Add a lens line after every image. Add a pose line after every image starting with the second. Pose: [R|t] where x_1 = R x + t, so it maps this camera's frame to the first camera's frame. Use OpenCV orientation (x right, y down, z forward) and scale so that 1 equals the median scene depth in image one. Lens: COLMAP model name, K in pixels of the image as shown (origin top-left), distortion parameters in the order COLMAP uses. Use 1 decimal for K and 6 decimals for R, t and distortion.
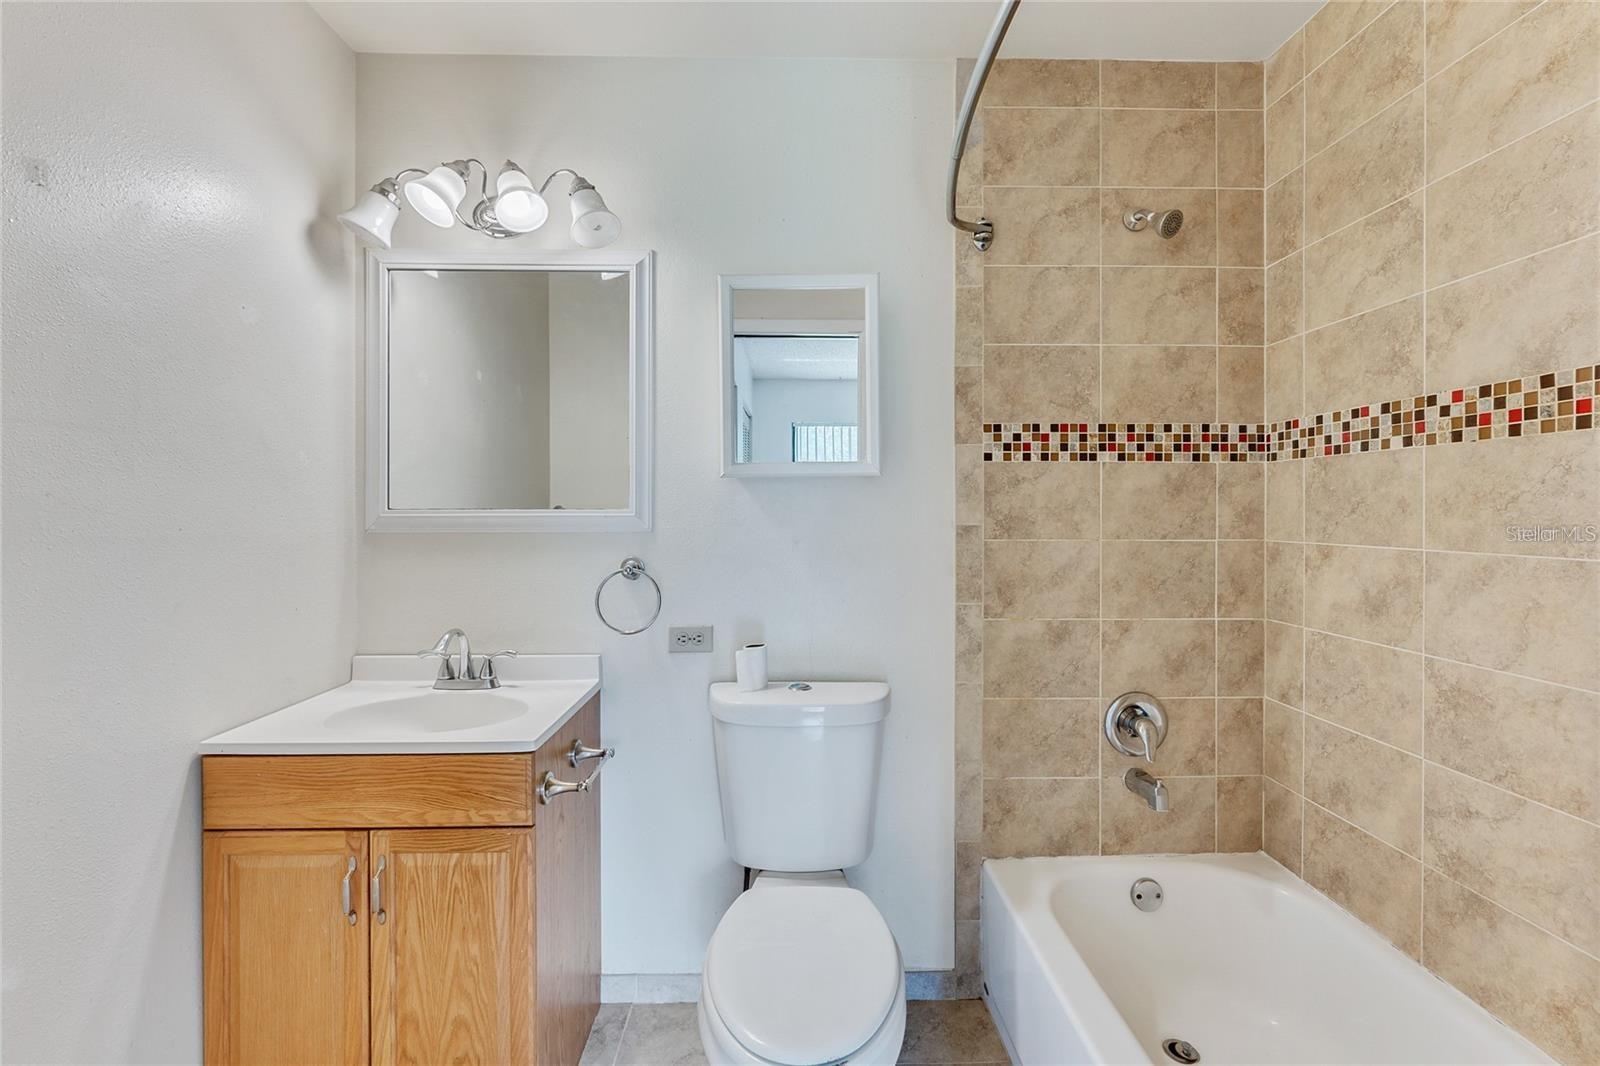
lens RADIAL K [[645.5, 0, 802.0], [0, 645.5, 515.6], [0, 0, 1]] dist [0.000464, -0.000145]
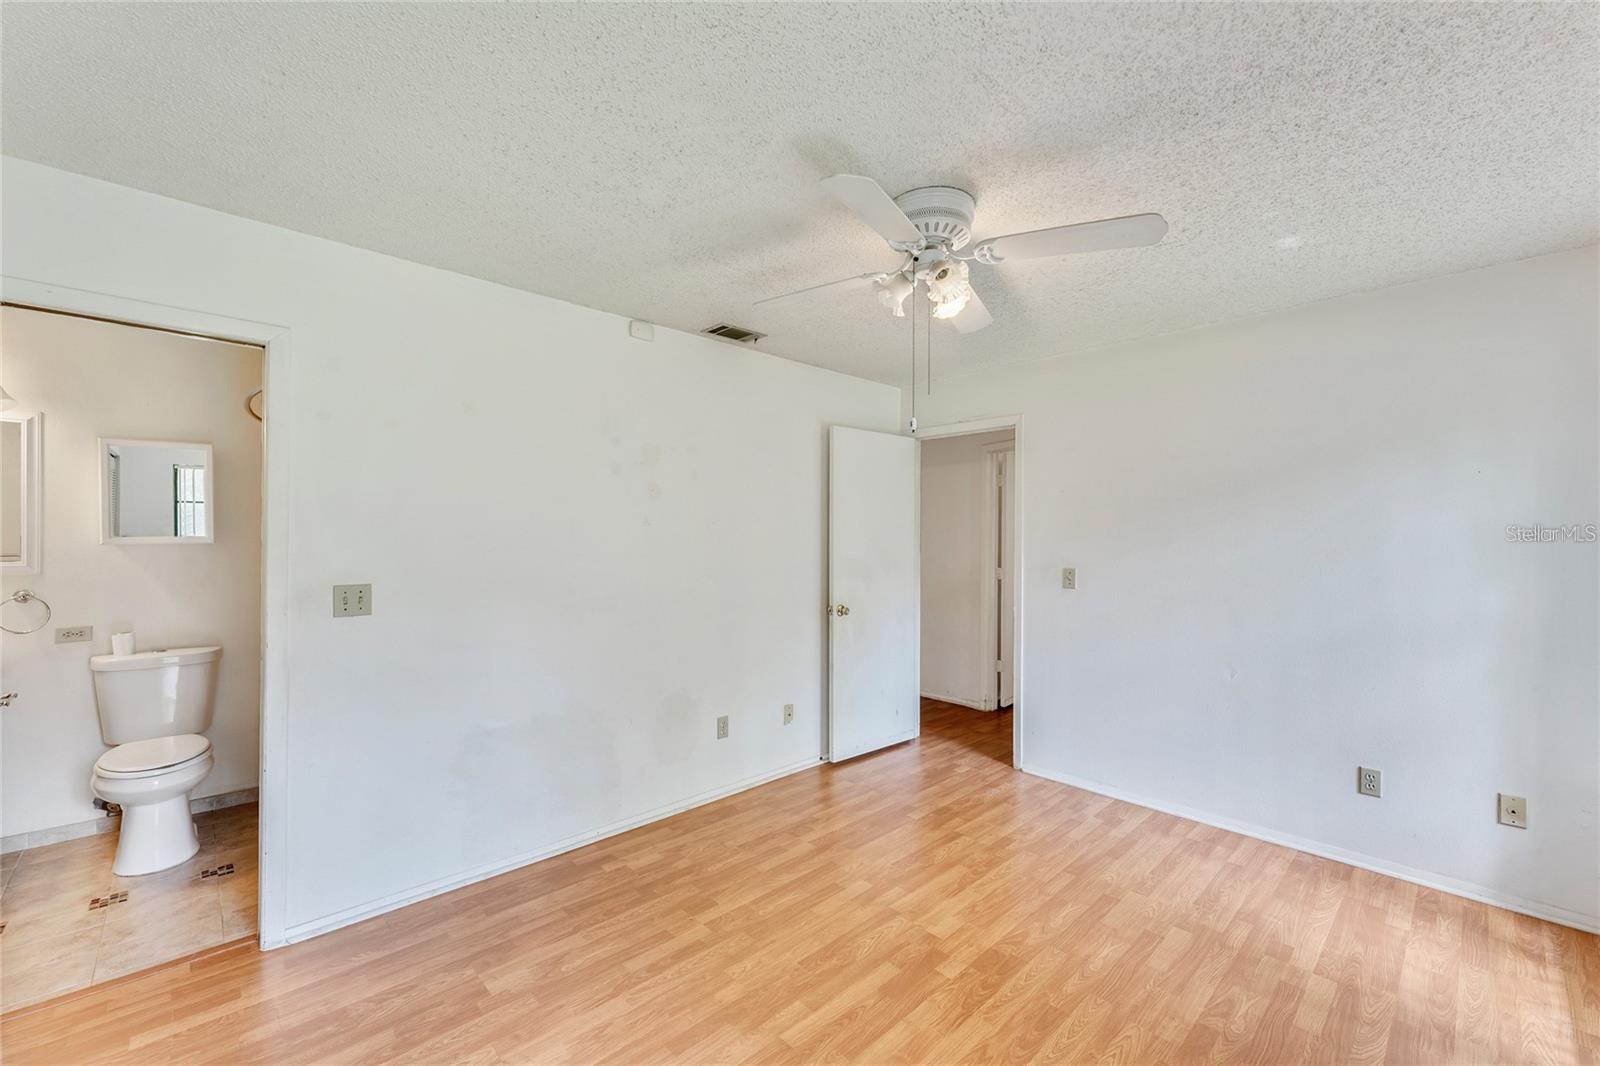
lens RADIAL K [[656.0, 0, 800.0], [0, 656.0, 533.0], [0, 0, 1]] dist [-0.001218, -0.000061]
pose [[0.748107, -0.003936, 0.663566, 0.125415], [0.001044, 0.999988, 0.004754, -0.090798], [-0.663577, -0.002864, 0.748102, -1.663860]]
